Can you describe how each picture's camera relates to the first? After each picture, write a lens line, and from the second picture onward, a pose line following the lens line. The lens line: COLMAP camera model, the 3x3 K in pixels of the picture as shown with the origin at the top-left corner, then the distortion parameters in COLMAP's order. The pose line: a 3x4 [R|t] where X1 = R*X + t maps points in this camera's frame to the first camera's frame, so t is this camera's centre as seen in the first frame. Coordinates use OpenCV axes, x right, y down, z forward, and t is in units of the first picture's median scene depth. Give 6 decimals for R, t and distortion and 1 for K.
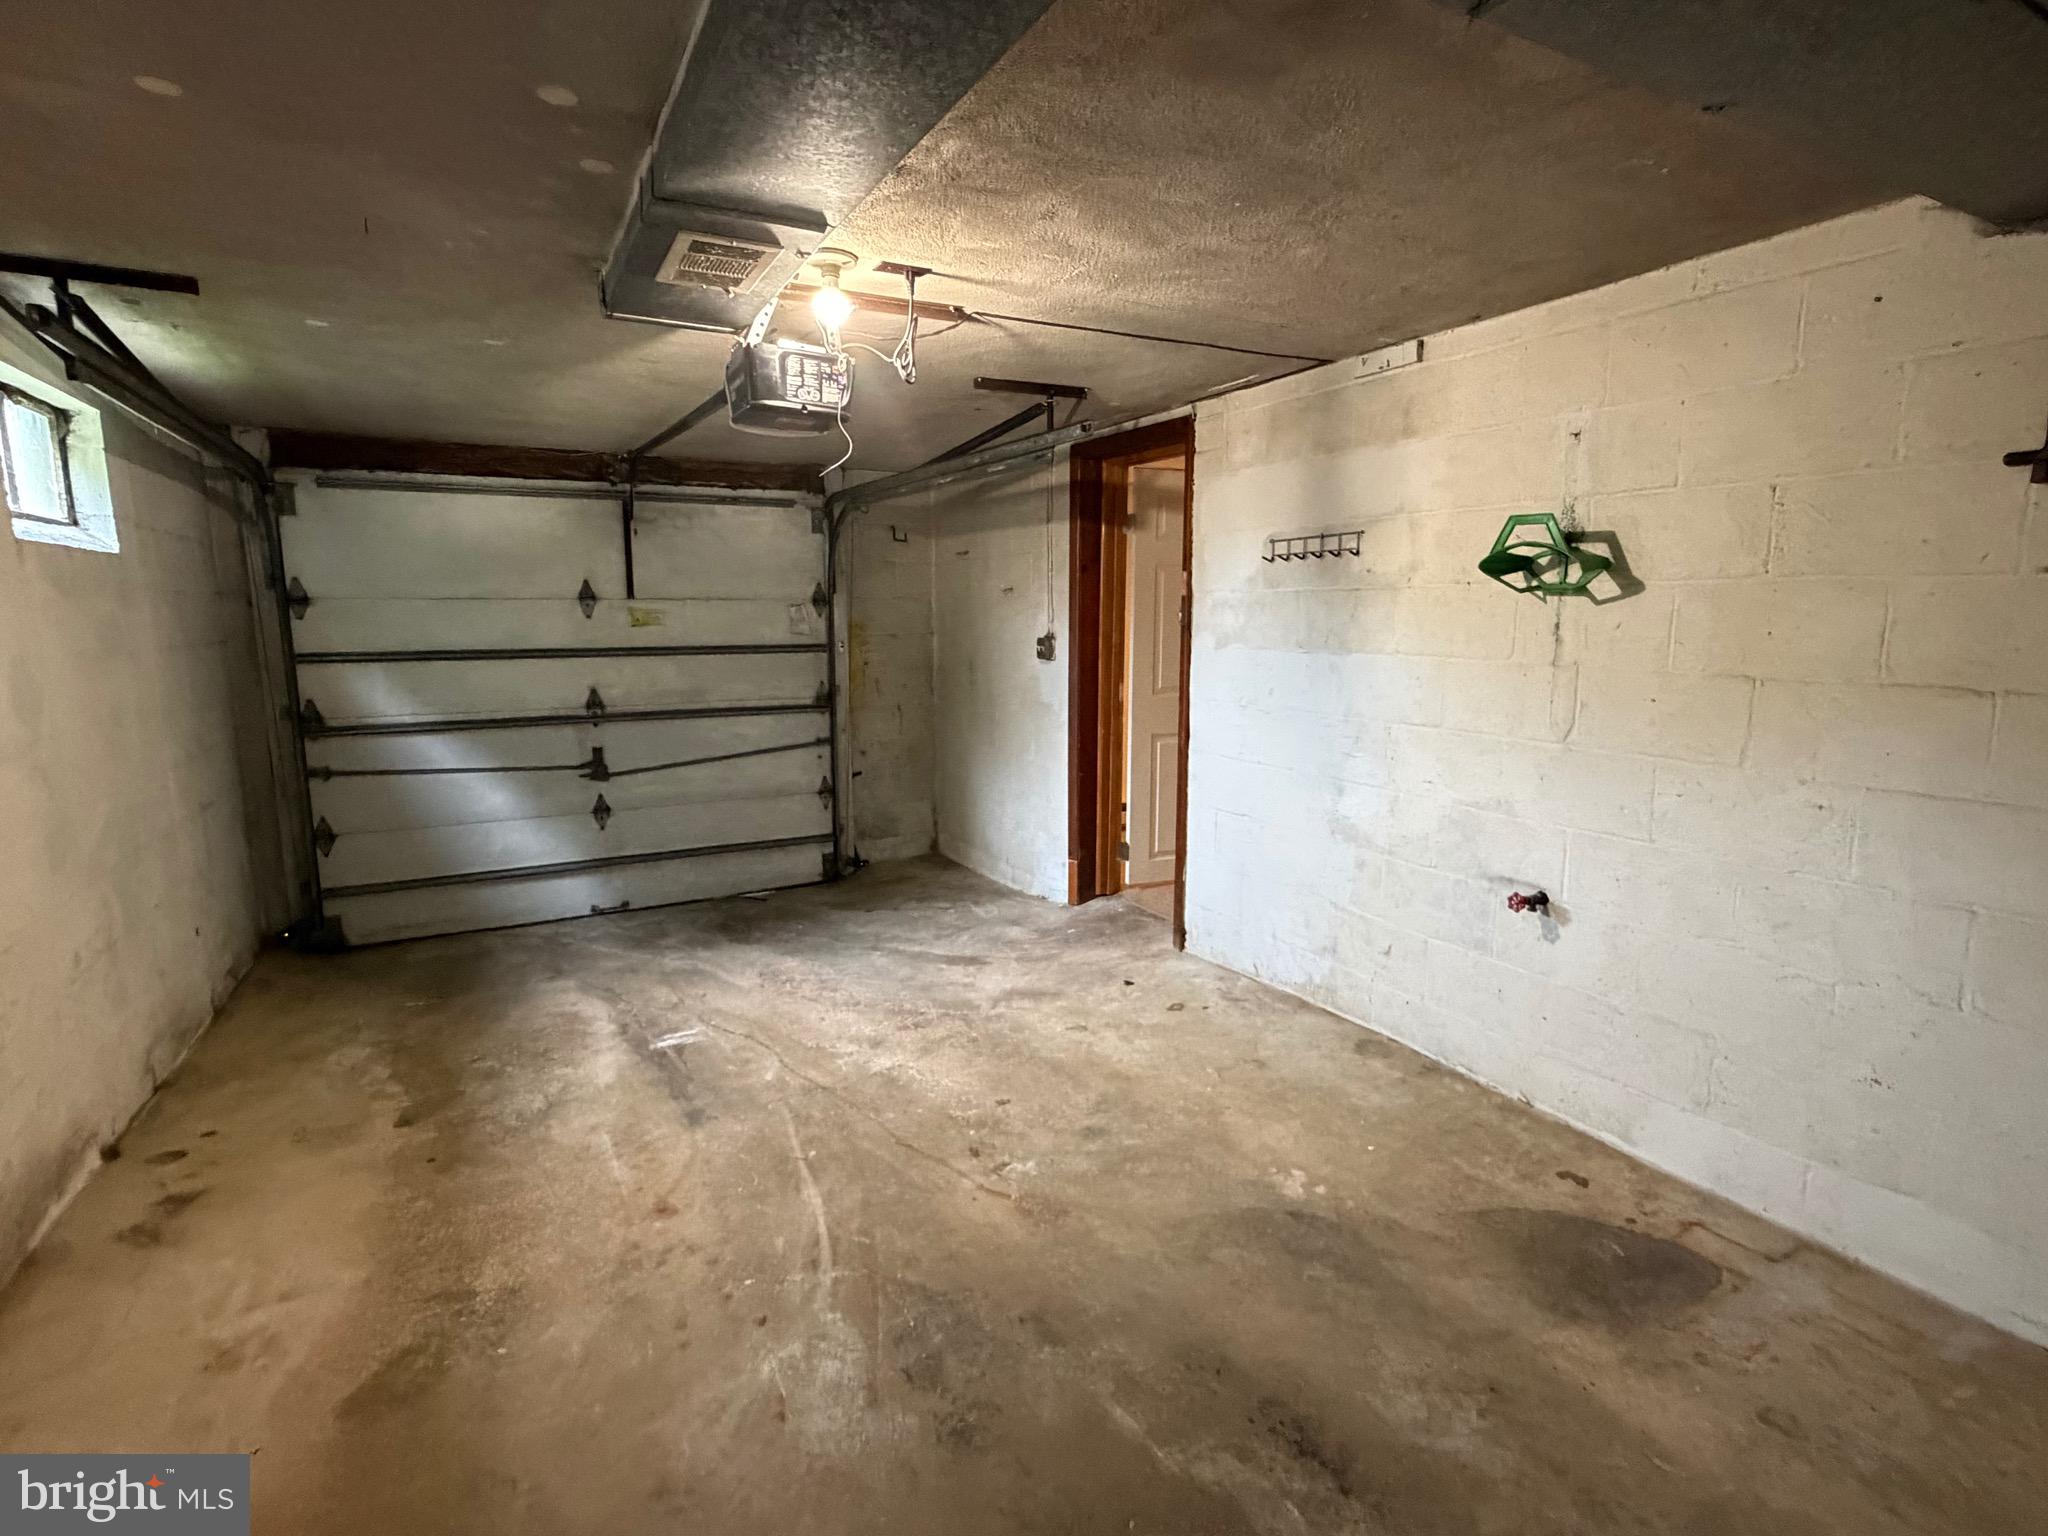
lens RADIAL K [[1007.0, 0, 1022.9], [0, 1007.0, 768.5], [0, 0, 1]] dist [0.001852, -0.001500]
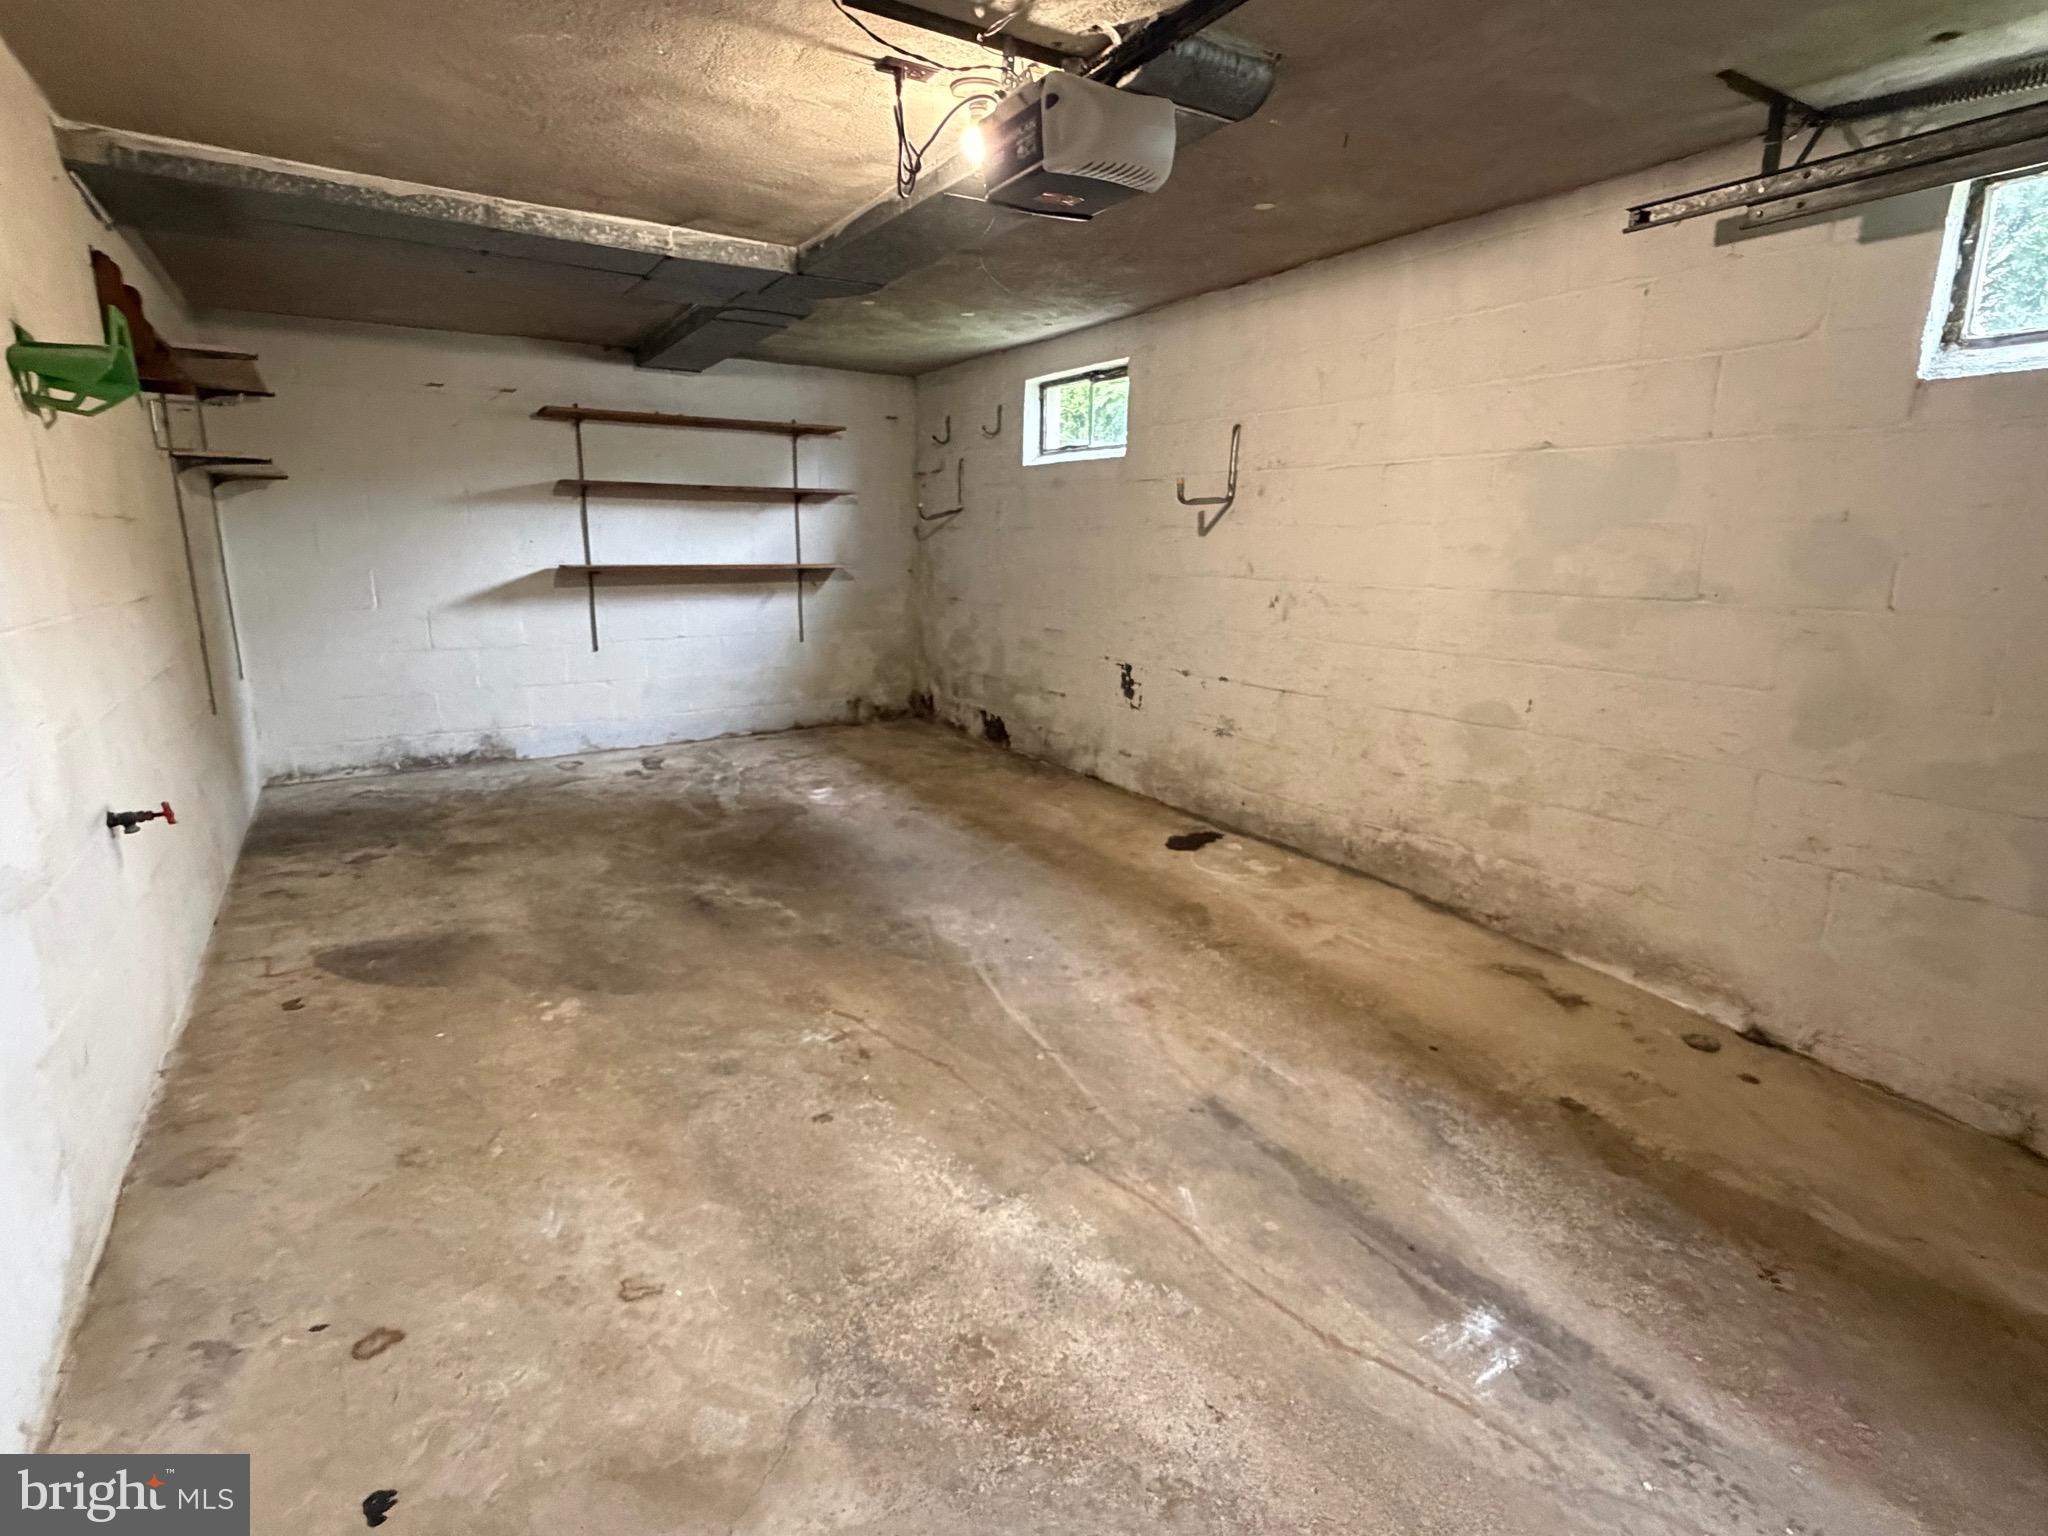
lens RADIAL K [[1007.0, 0, 1024.1], [0, 1007.0, 763.9], [0, 0, 1]] dist [0.001852, -0.001500]
pose [[-0.996810, 0.009106, -0.079291, -0.113803], [-0.020798, 0.929507, 0.368217, -0.195389], [0.077054, 0.368691, -0.926353, 1.633010]]
